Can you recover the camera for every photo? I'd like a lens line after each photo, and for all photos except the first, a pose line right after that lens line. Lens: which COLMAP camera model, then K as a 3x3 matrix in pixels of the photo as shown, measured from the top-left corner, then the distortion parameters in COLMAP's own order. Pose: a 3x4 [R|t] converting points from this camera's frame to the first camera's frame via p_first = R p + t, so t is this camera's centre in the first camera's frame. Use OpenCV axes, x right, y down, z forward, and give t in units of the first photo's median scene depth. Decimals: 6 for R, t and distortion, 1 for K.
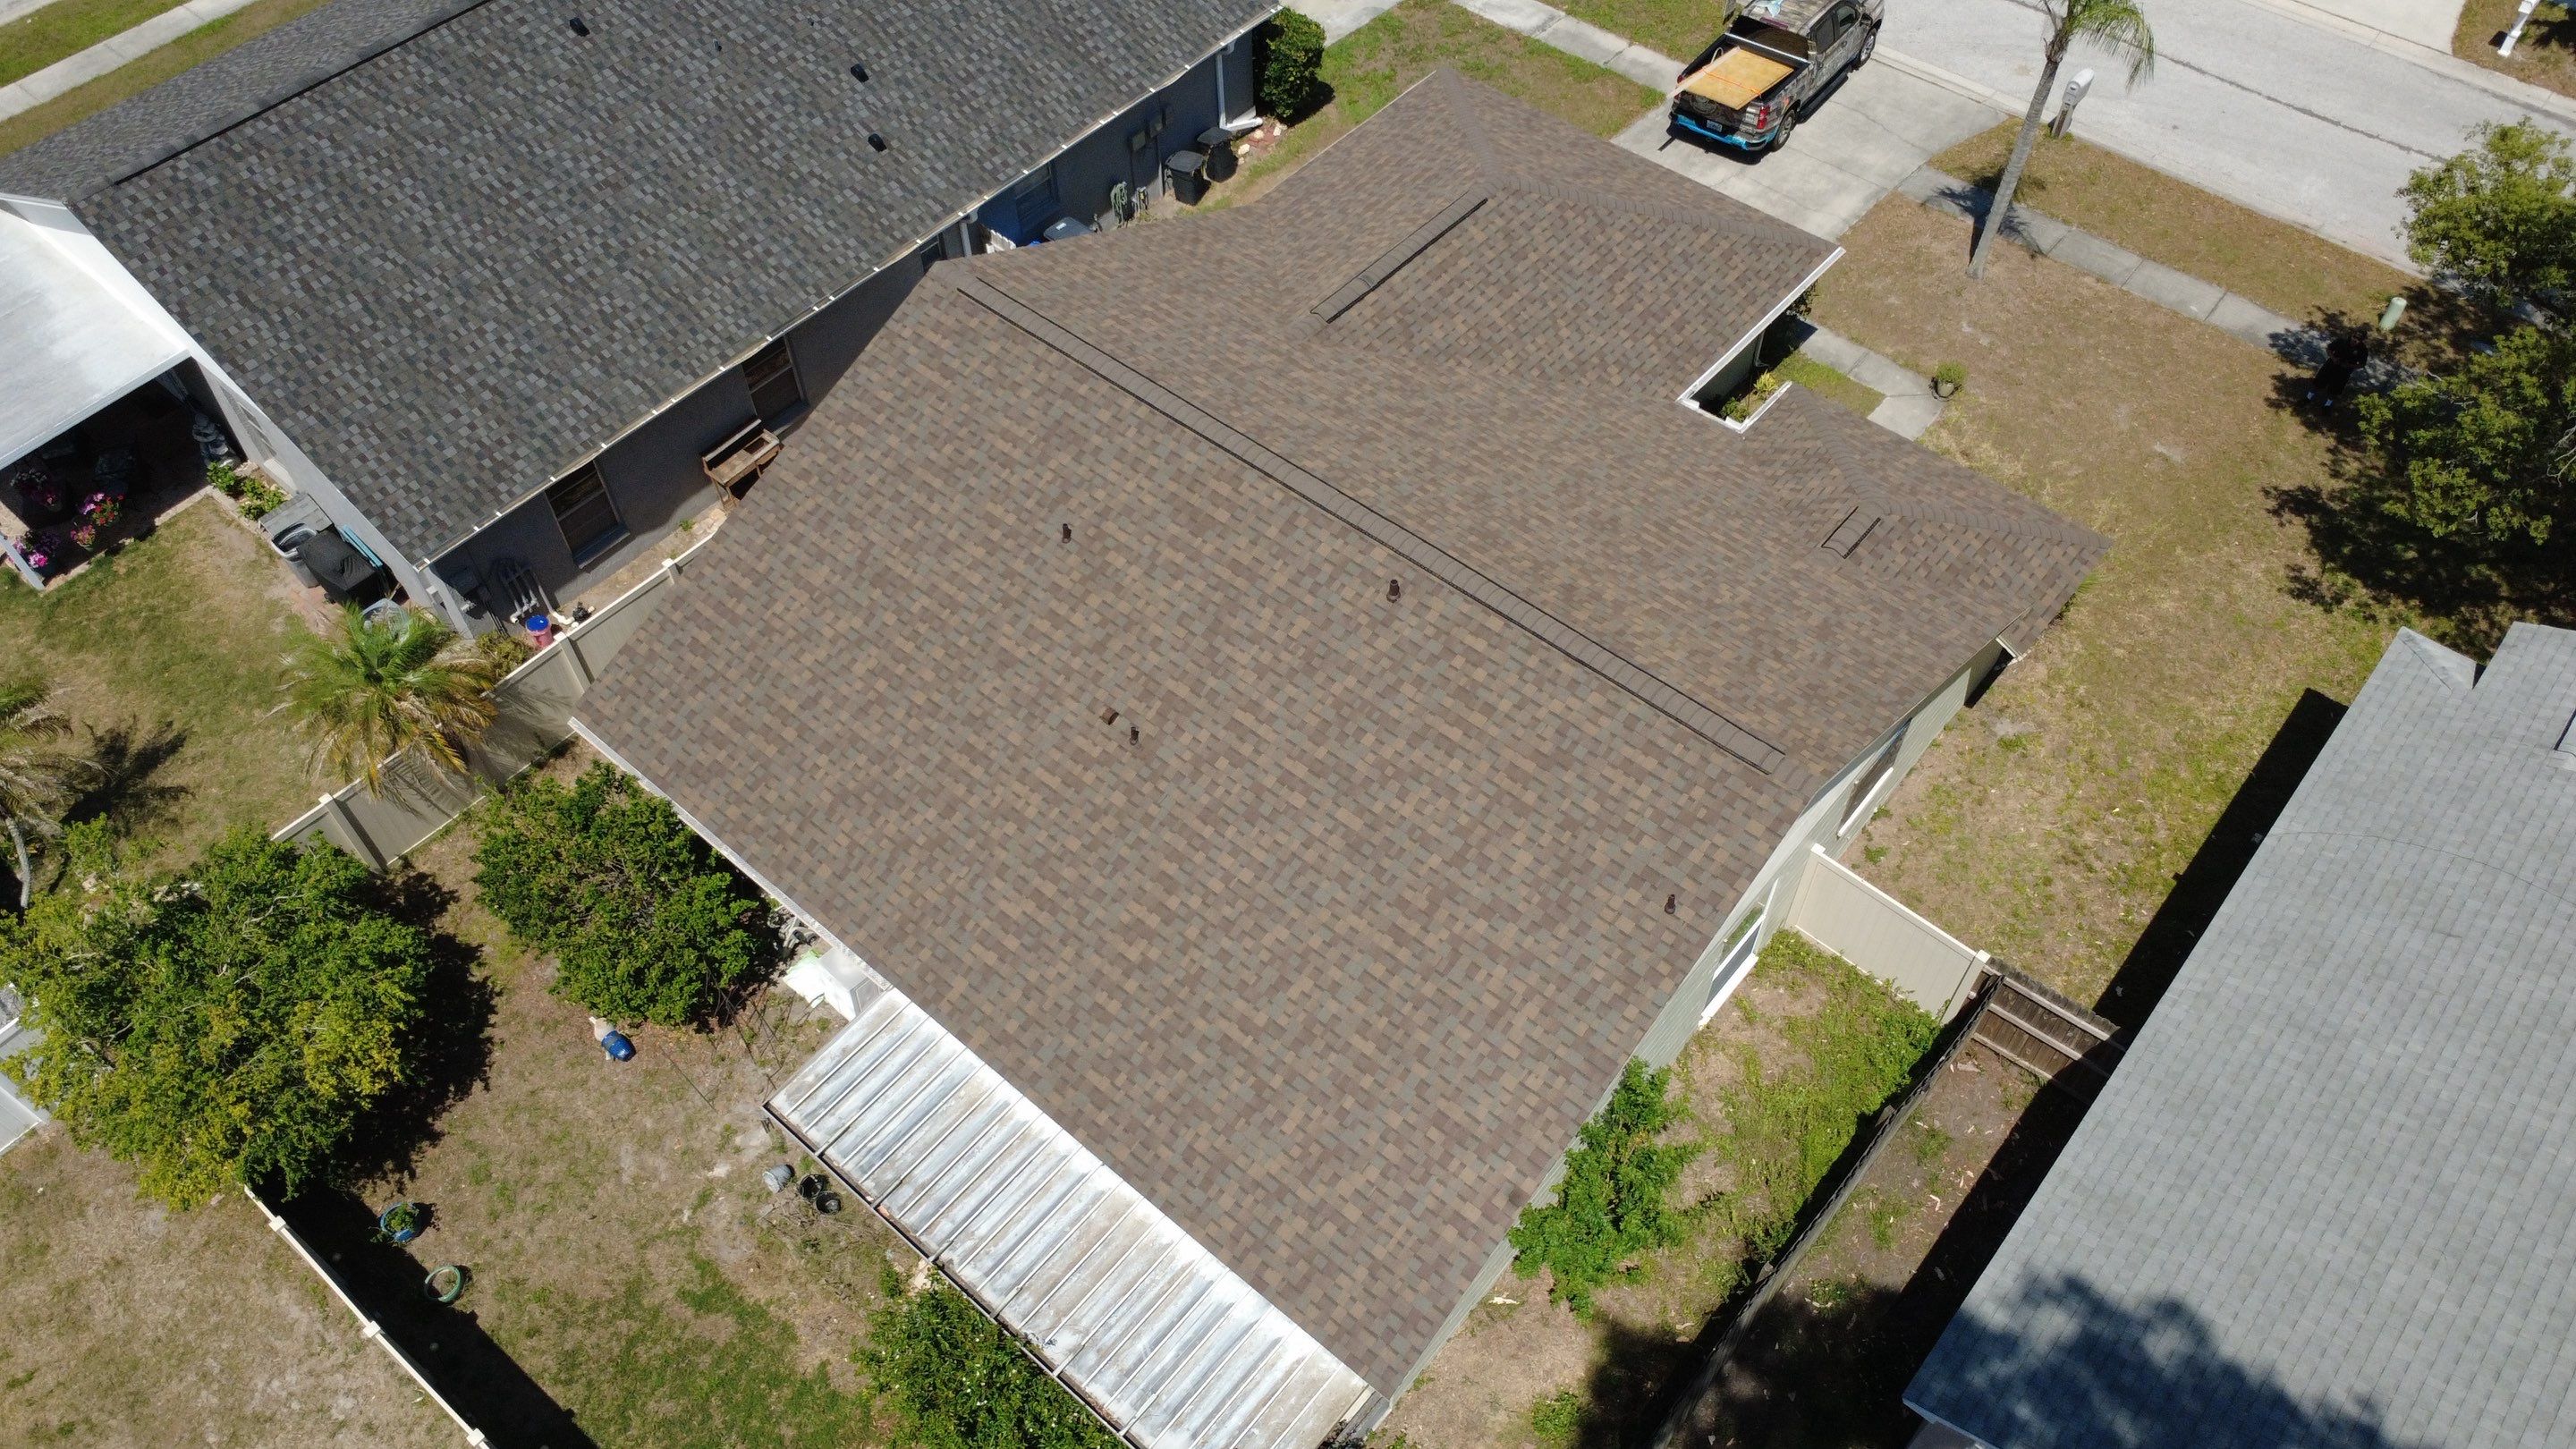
lens RADIAL K [[1878.2, 0, 1285.5], [0, 1878.2, 719.8], [0, 0, 1]] dist [-0.001452, 0.002495]
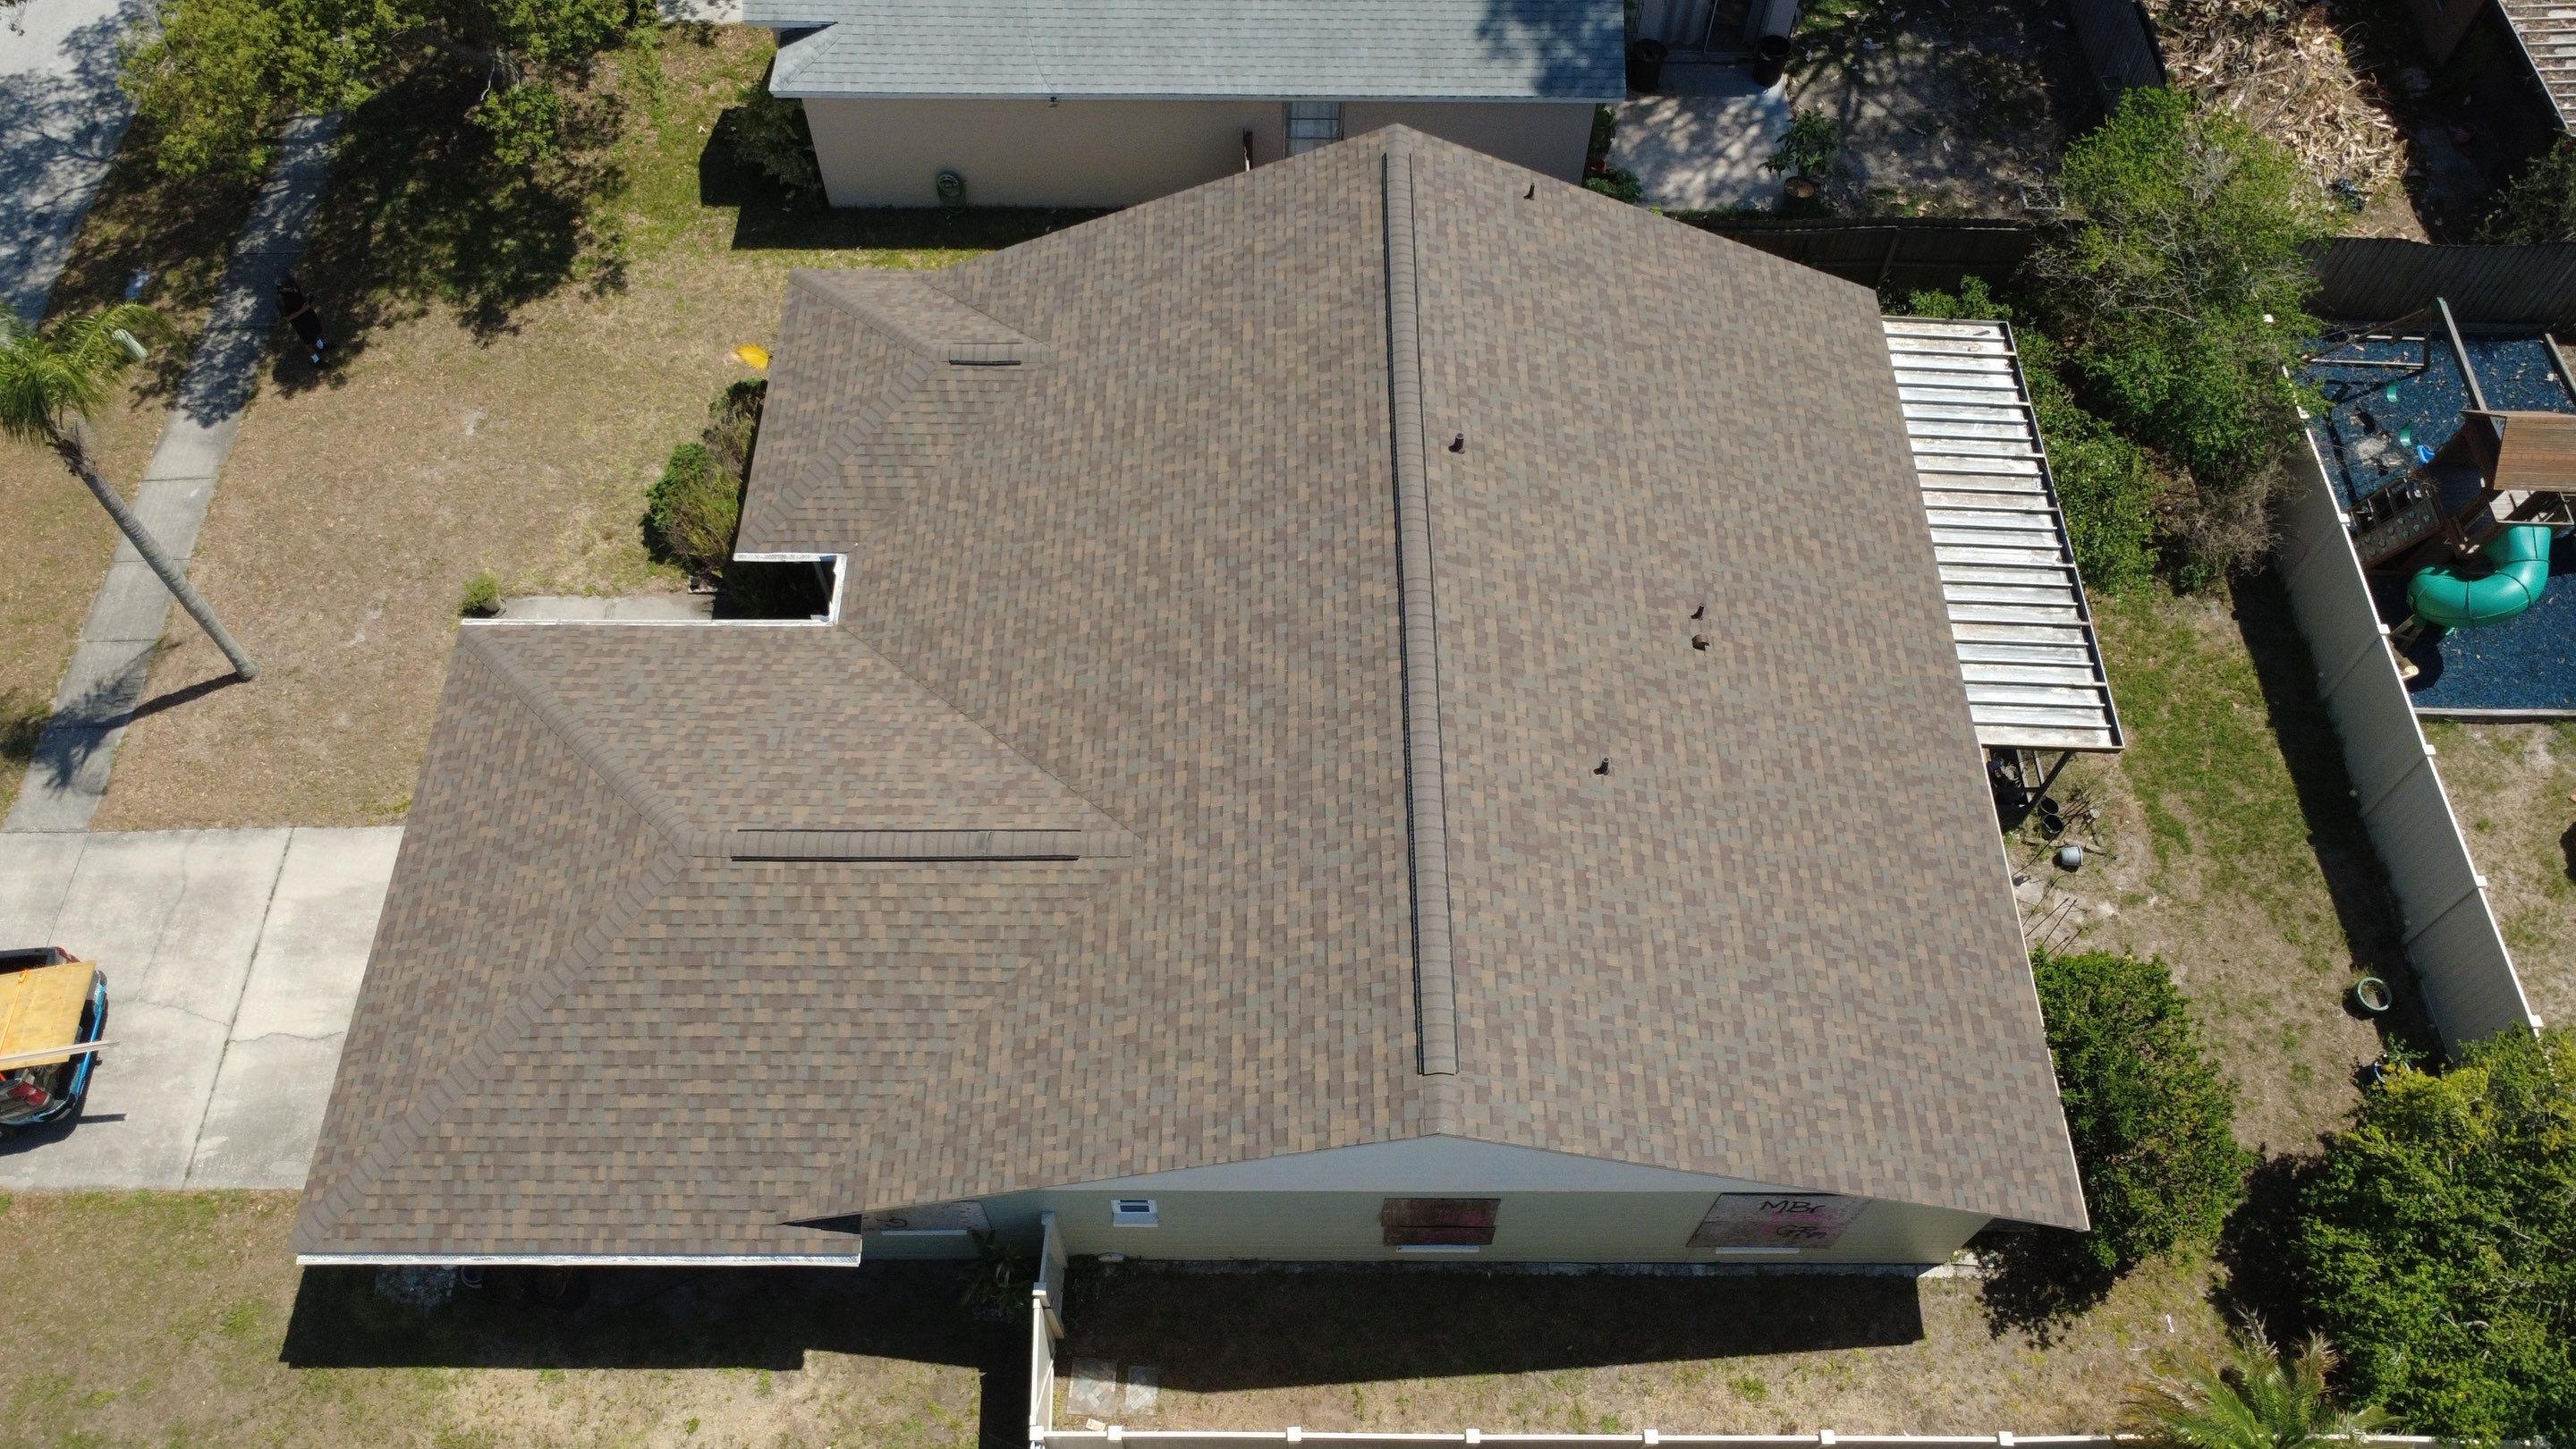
lens RADIAL K [[1878.2, 0, 1283.2], [0, 1878.2, 716.7], [0, 0, 1]] dist [-0.001452, 0.002495]
pose [[-0.651083, -0.642369, 0.404292, -0.305459], [0.593955, -0.099573, 0.798313, -0.753977], [-0.472555, 0.759899, 0.446368, 0.564692]]
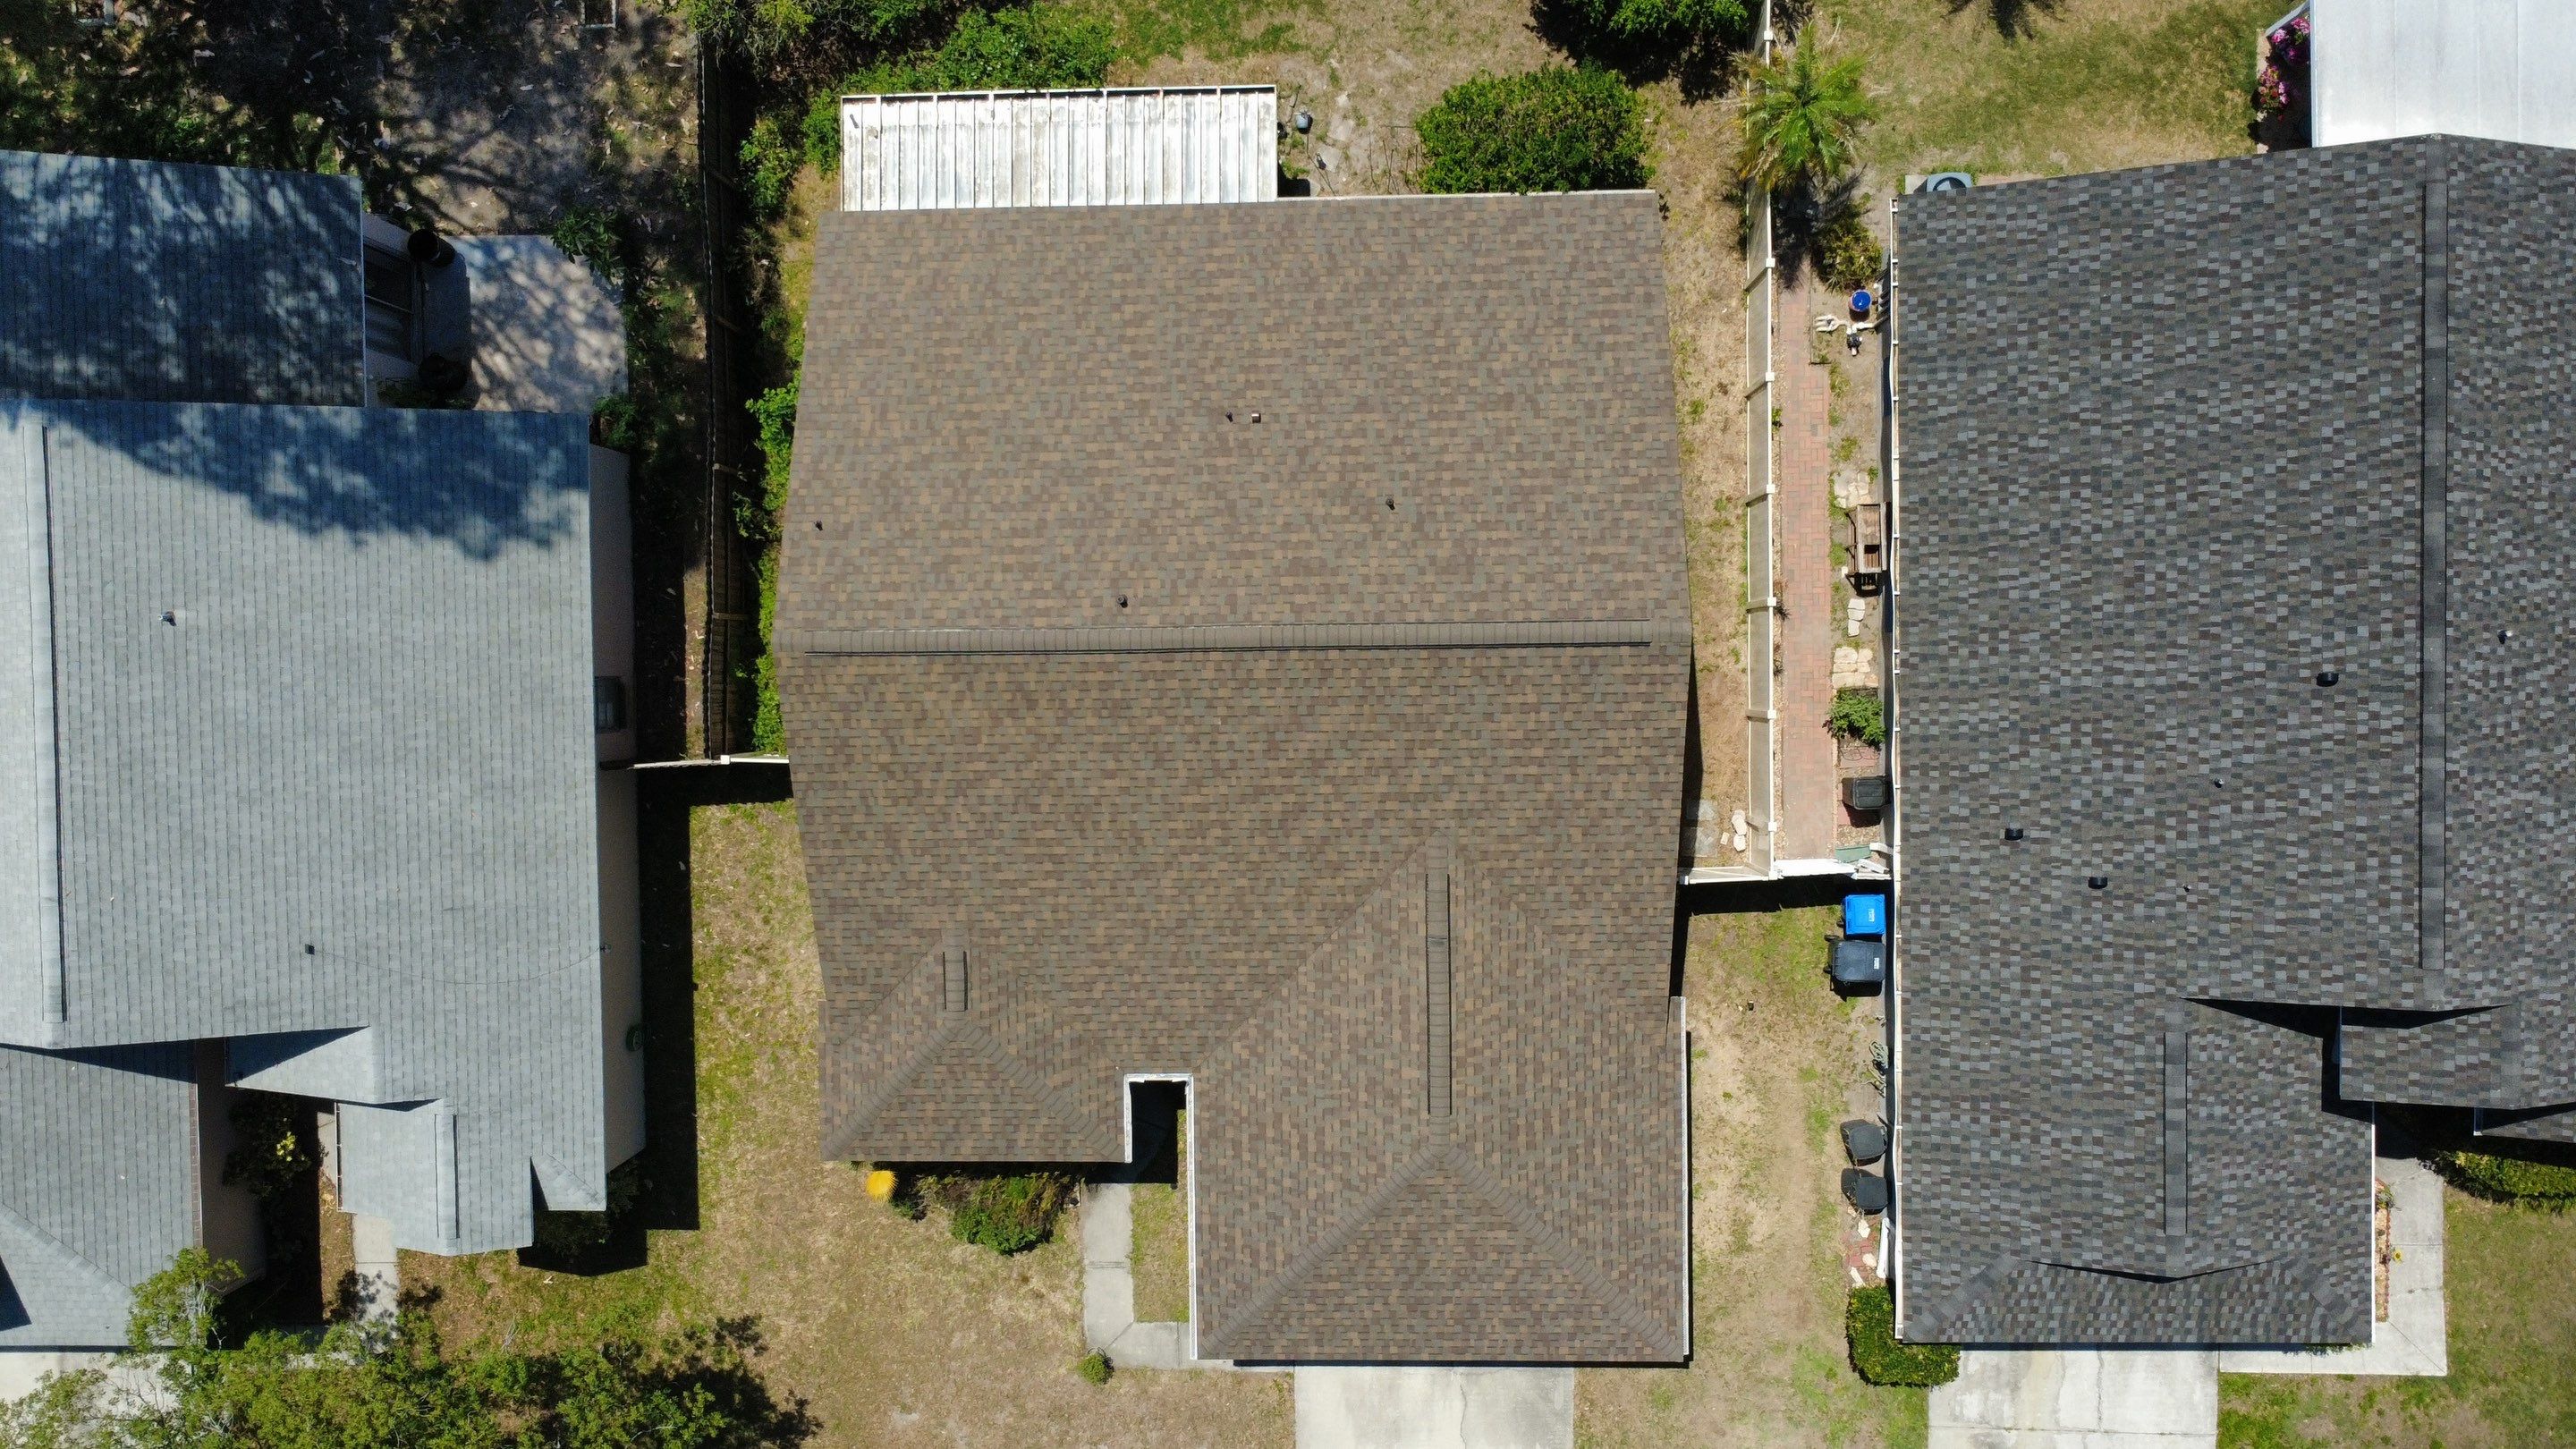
lens RADIAL K [[1878.2, 0, 1282.7], [0, 1878.2, 722.1], [0, 0, 1]] dist [-0.001452, 0.002495]
pose [[-0.749765, 0.658467, 0.065375, -0.042964], [-0.483116, -0.612244, 0.625905, -0.780667], [0.452163, 0.437698, 0.777155, 0.071107]]
